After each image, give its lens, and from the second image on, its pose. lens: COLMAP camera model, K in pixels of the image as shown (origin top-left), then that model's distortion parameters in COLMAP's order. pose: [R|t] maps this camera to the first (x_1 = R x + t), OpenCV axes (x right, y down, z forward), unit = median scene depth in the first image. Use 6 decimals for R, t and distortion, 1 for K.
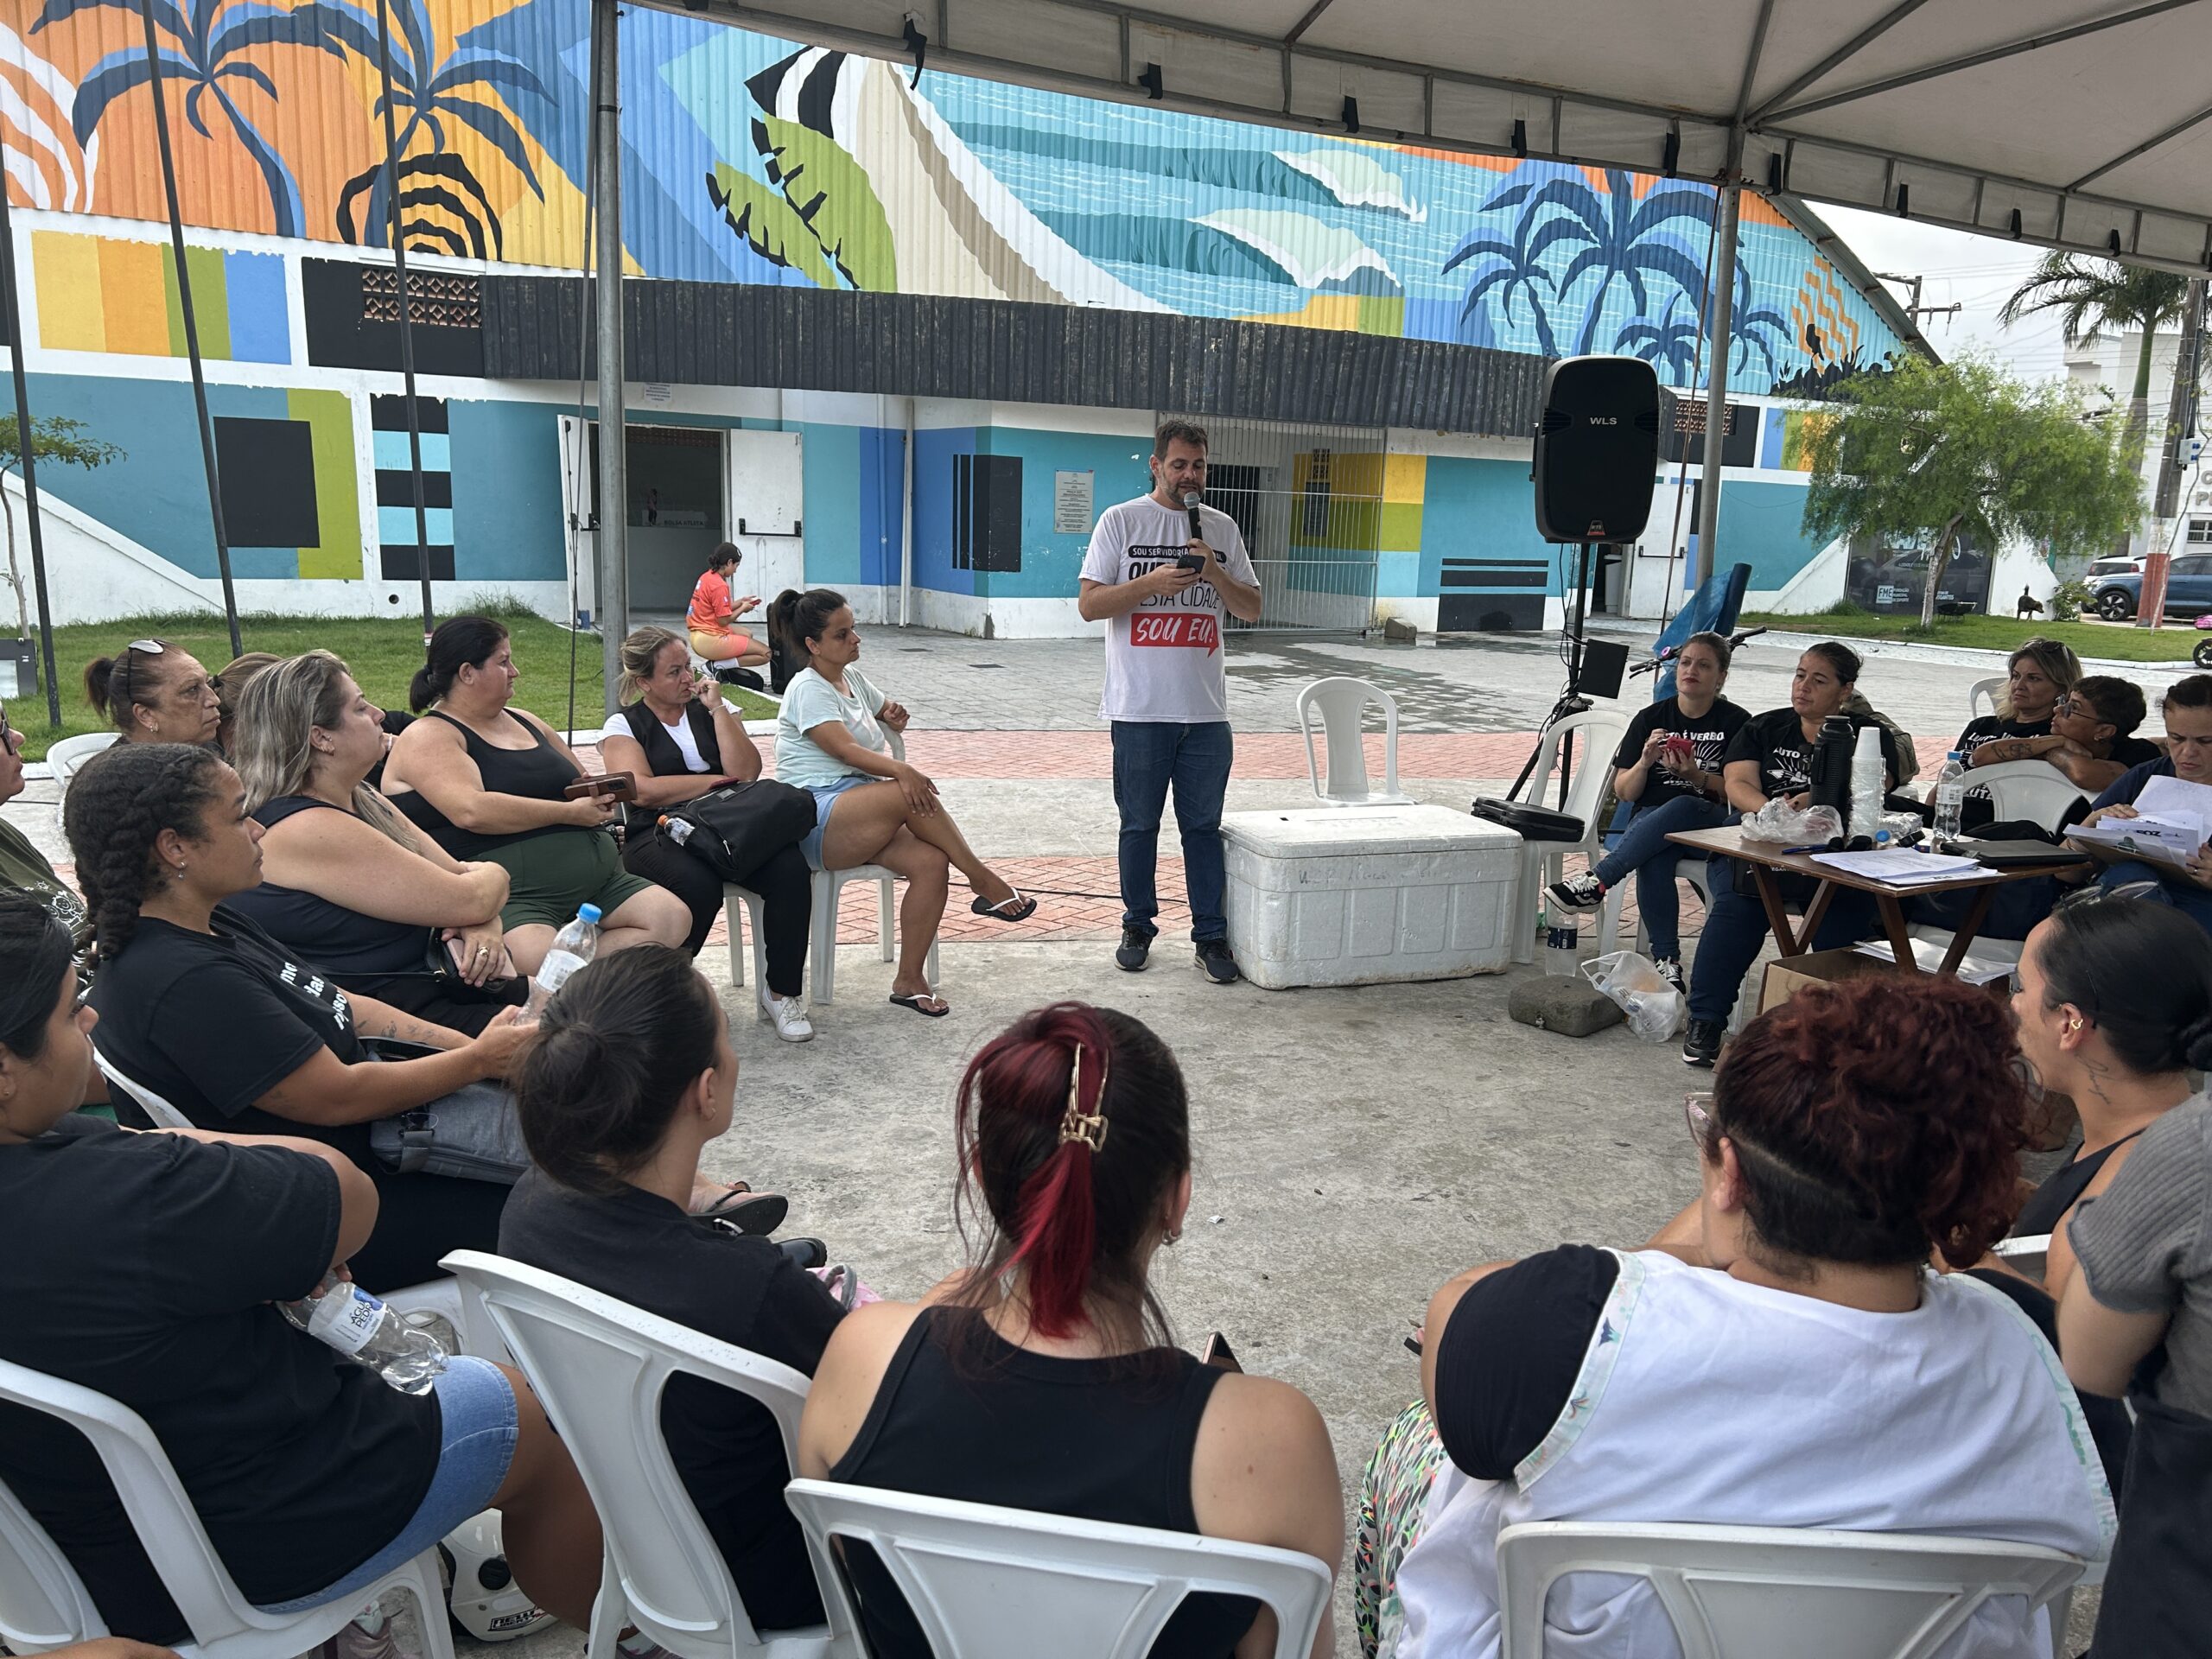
lens RADIAL K [[1725.9, 0, 1106.0], [0, 1725.9, 820.7], [0, 0, 1]] dist [0.034095, -0.035636]
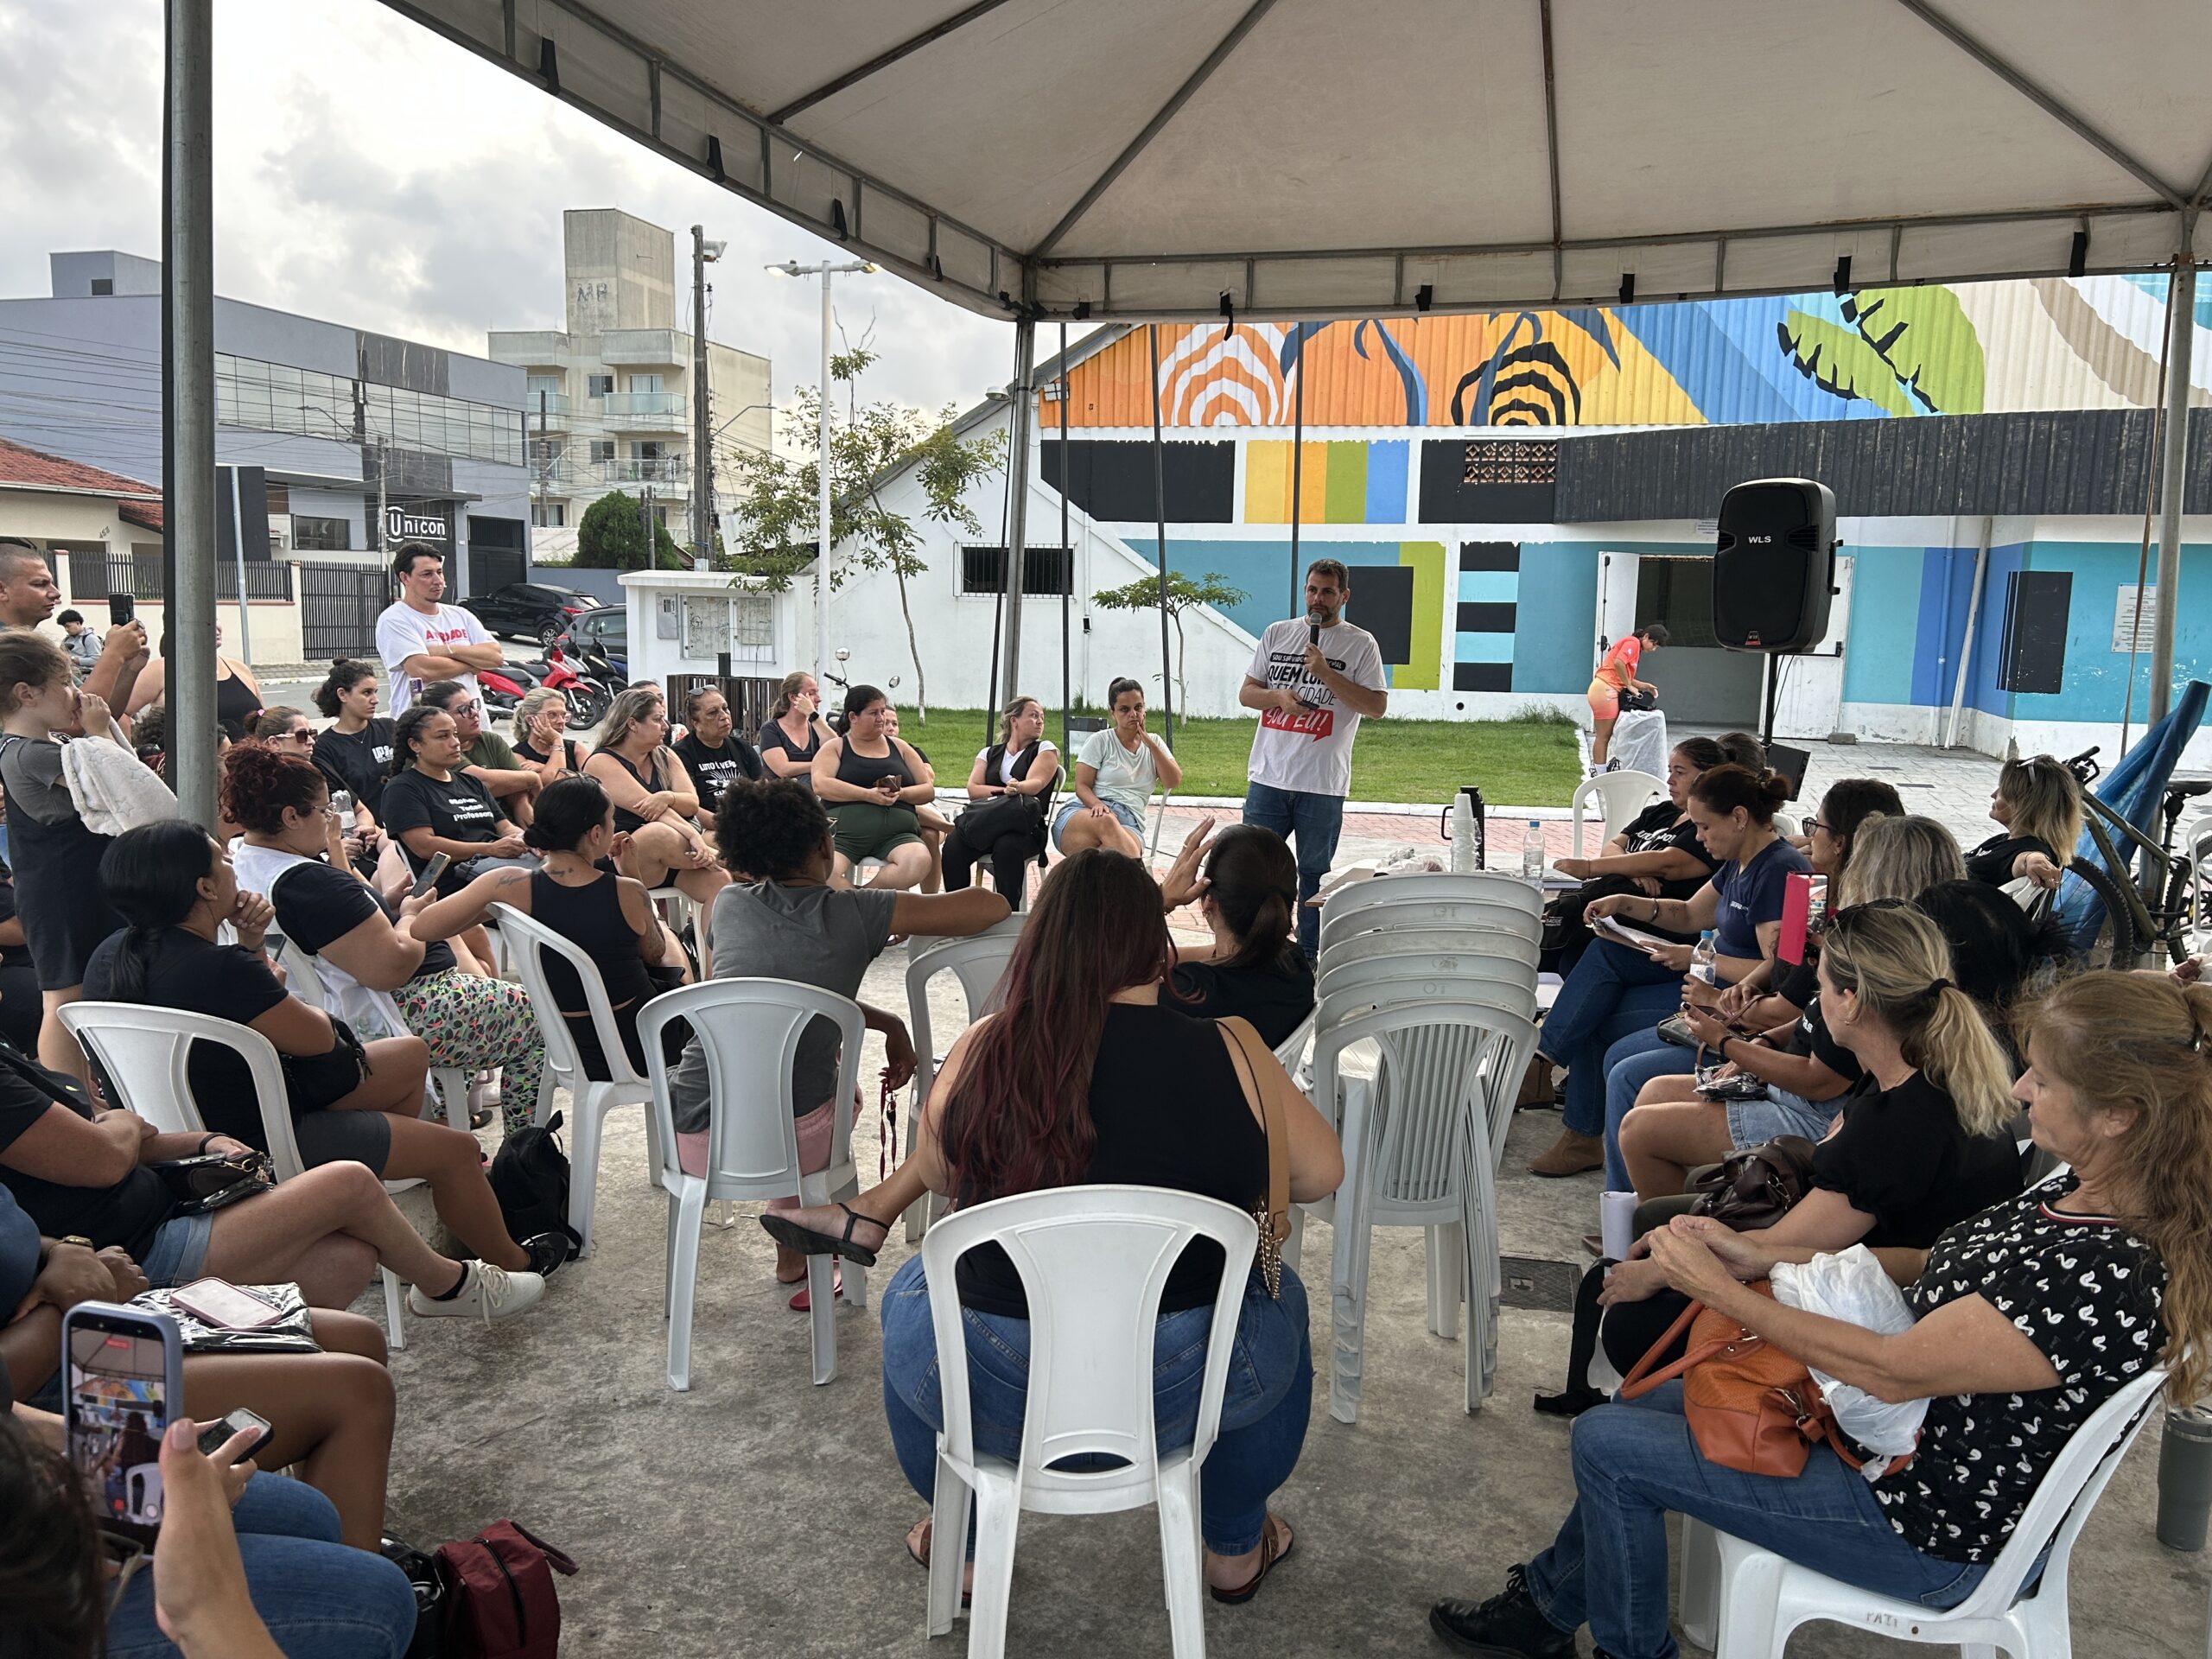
lens RADIAL K [[1725.9, 0, 1106.3], [0, 1725.9, 840.3], [0, 0, 1]] dist [0.034095, -0.035636]
pose [[0.673650, 0.081063, -0.734592, 0.330537], [-0.126473, 0.991949, -0.006518, 0.006737], [0.728149, 0.097297, 0.678478, -0.008077]]
